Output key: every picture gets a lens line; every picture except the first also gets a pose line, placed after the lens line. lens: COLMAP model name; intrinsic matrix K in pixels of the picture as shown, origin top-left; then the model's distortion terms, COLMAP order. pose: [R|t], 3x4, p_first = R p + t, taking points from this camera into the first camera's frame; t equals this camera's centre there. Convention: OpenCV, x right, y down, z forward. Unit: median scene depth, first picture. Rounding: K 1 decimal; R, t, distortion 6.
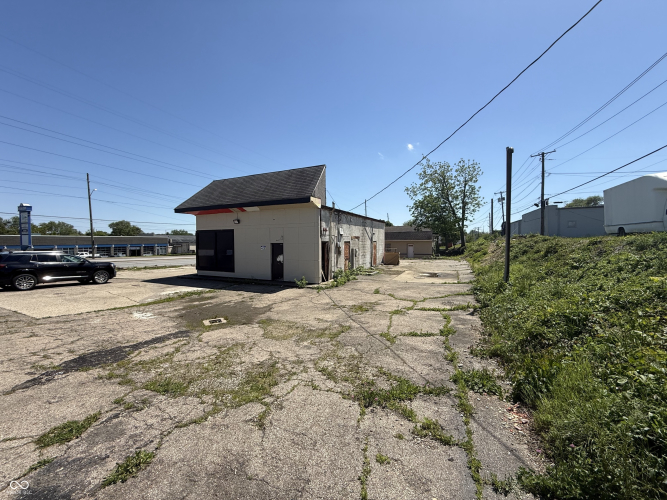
lens RADIAL K [[265.2, 0, 335.6], [0, 265.2, 248.8], [0, 0, 1]] dist [0.002102, -0.000068]
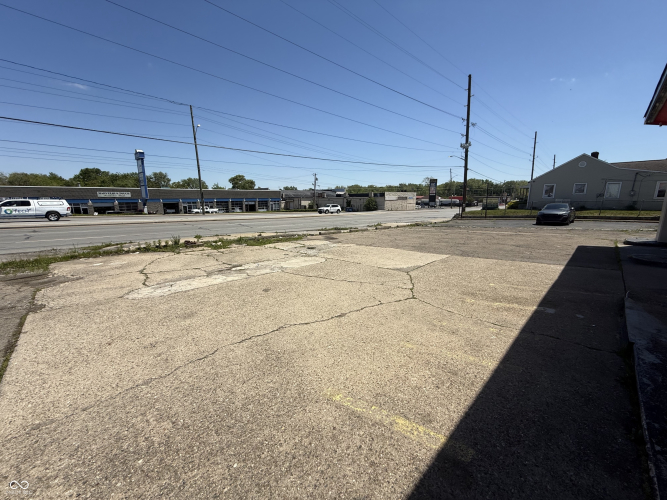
lens RADIAL K [[265.2, 0, 333.0], [0, 265.2, 251.0], [0, 0, 1]] dist [0.002102, -0.000068]
pose [[0.931013, 0.070236, -0.358165, -0.135721], [-0.008654, 0.985282, 0.170718, 0.002275], [0.364884, -0.155842, 0.917918, 0.216827]]
